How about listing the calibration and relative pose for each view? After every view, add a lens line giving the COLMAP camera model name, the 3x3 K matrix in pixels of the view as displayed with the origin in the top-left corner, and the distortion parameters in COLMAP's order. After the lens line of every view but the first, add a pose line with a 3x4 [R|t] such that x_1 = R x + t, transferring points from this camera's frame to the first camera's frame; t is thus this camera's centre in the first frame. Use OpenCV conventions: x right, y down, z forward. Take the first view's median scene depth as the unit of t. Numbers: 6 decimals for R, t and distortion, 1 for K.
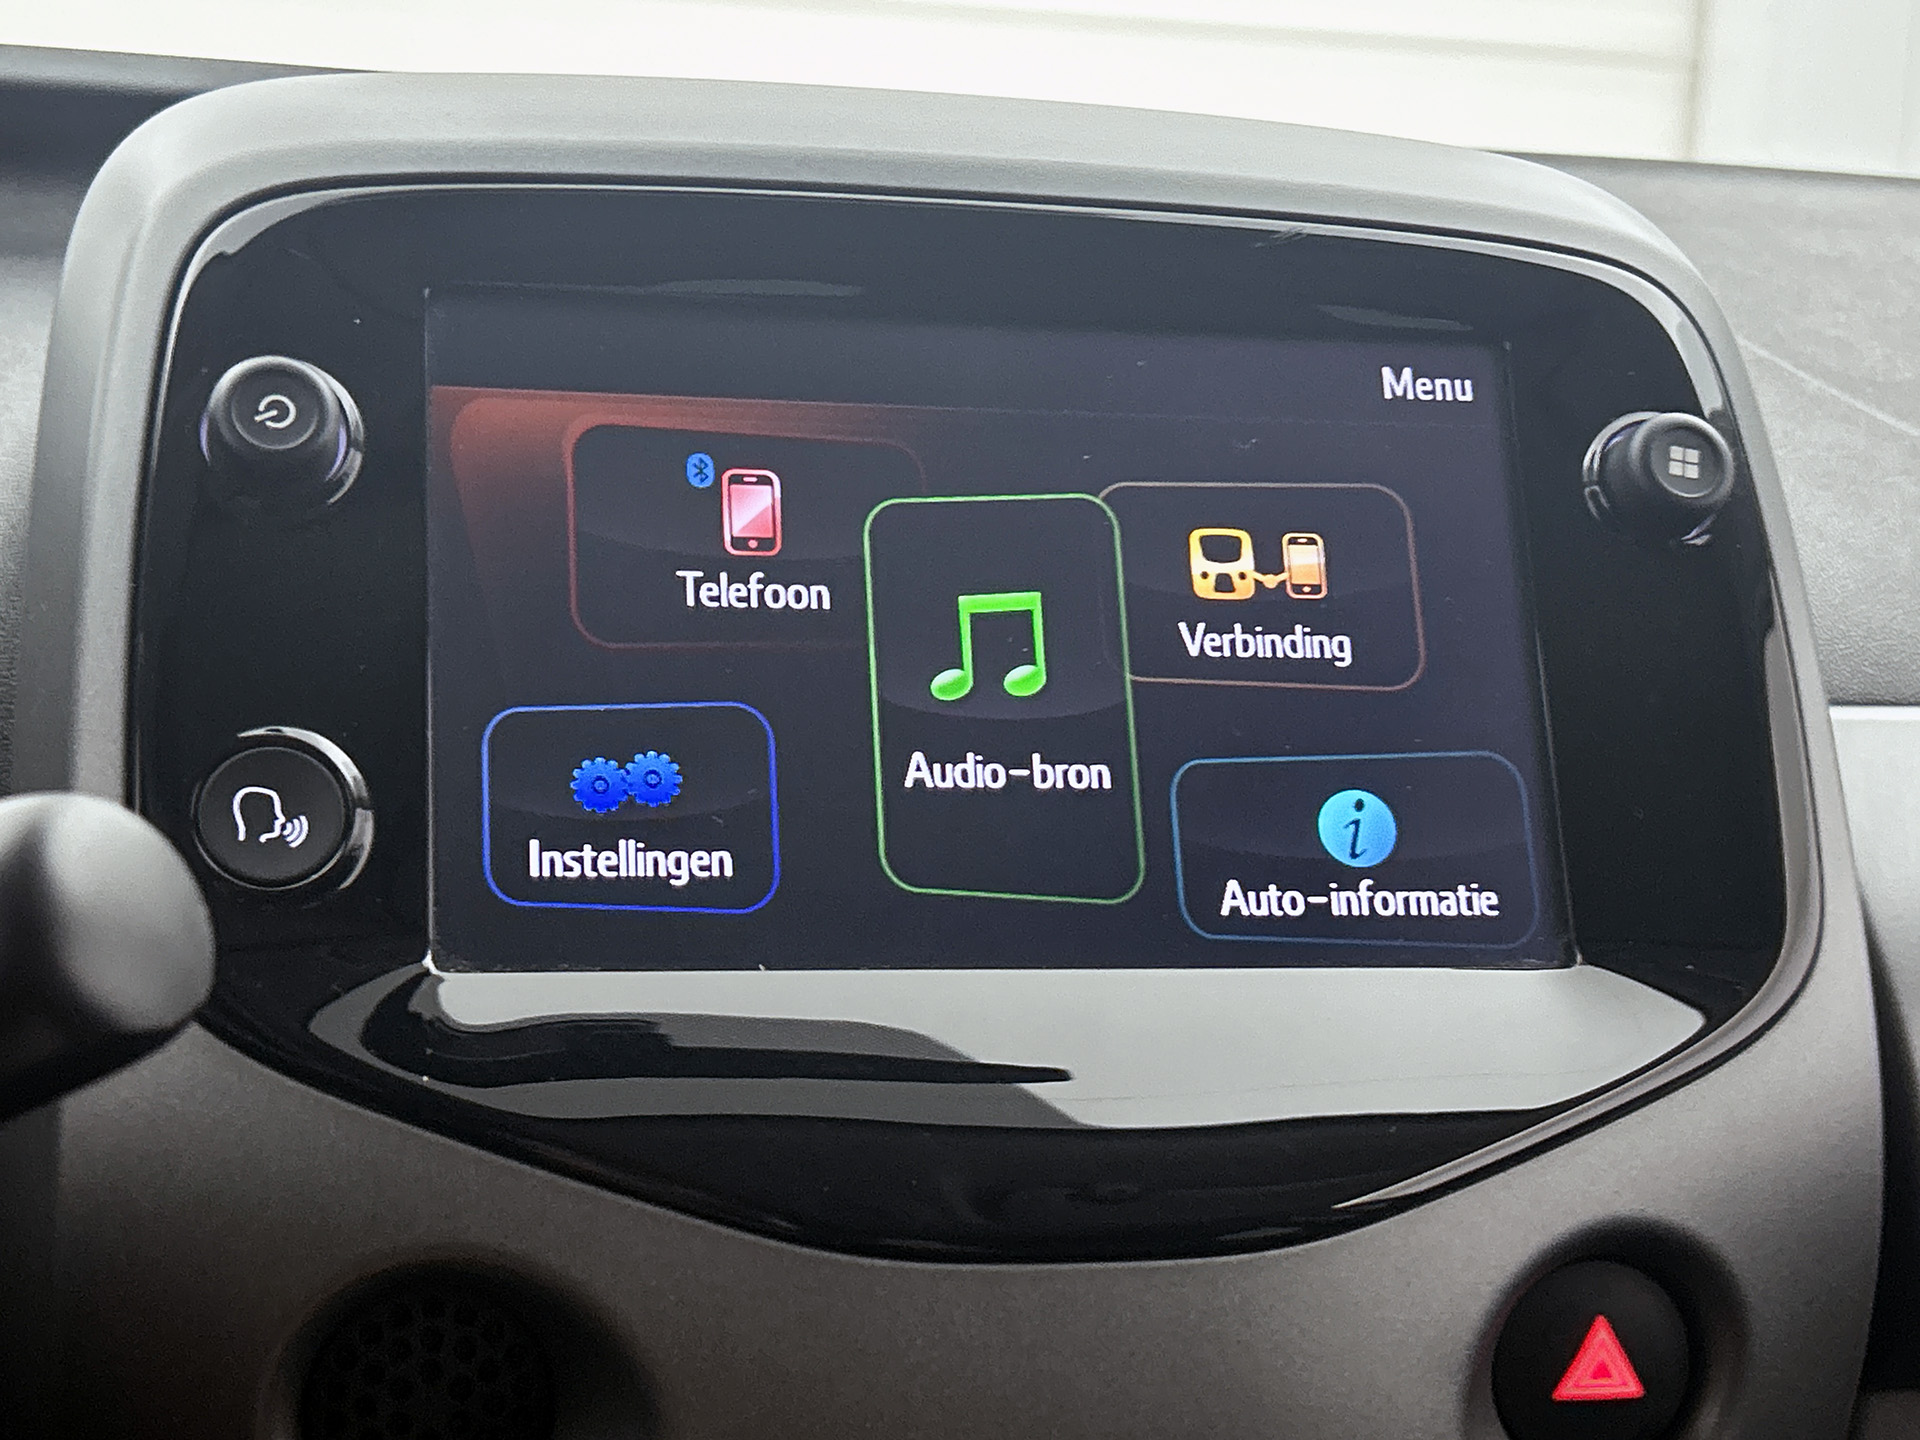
lens RADIAL K [[2948.8, 0, 960.0], [0, 2948.8, 720.0], [0, 0, 1]] dist [0.121360, 0.053329]
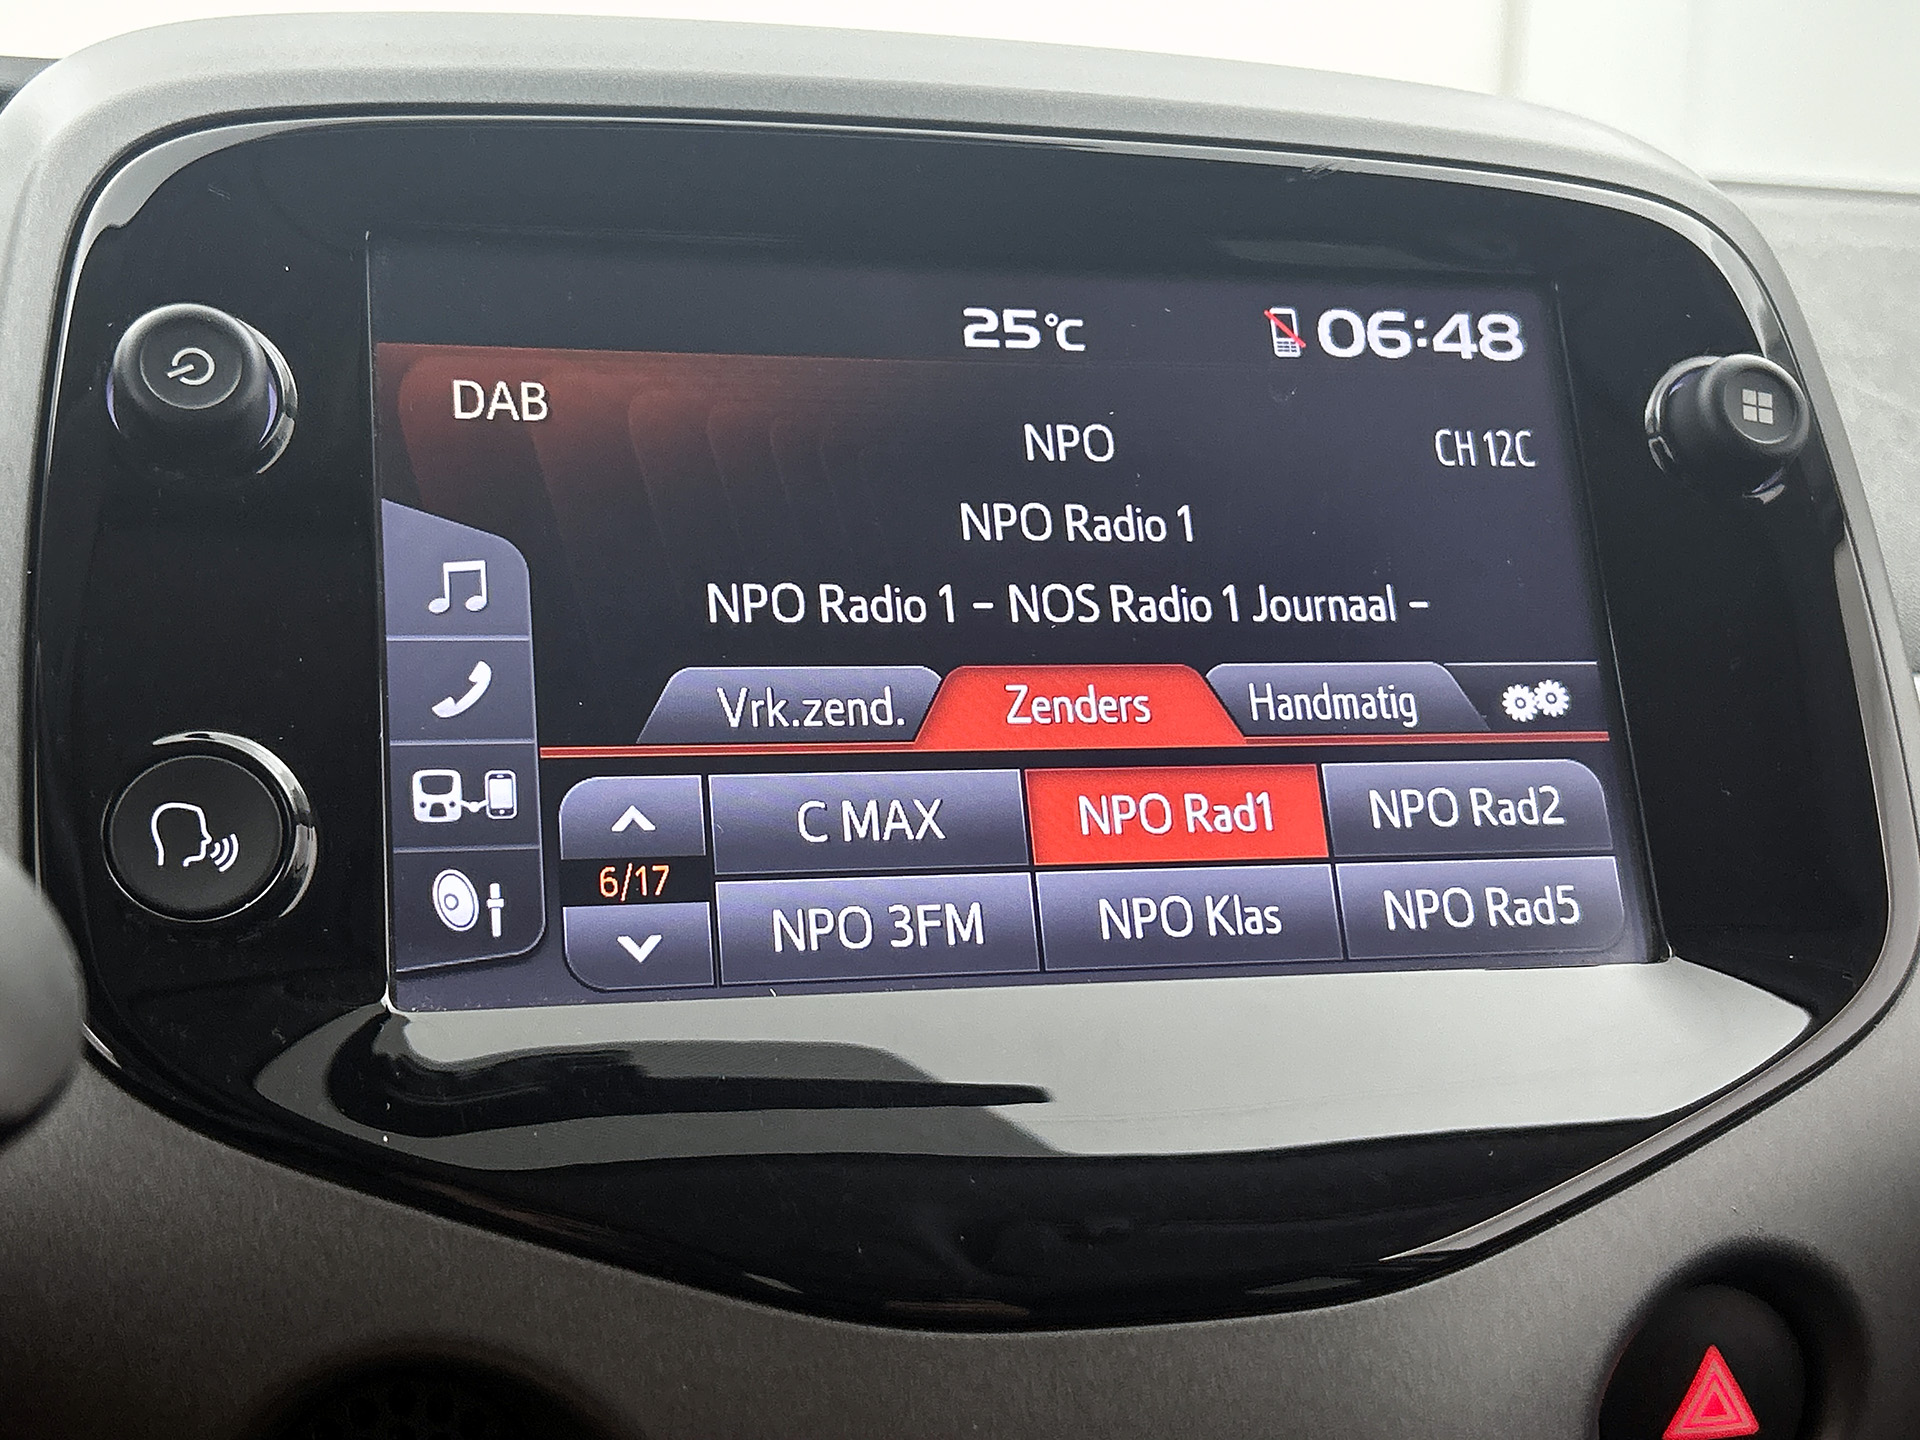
lens RADIAL K [[2511.5, 0, 993.5], [0, 2511.5, 713.9], [0, 0, 1]] dist [0.029644, -0.005081]
pose [[0.998001, -0.028968, 0.056169, -0.040936], [0.030341, 0.999257, -0.023755, 0.020655], [-0.055440, 0.025412, 0.998139, 0.252764]]
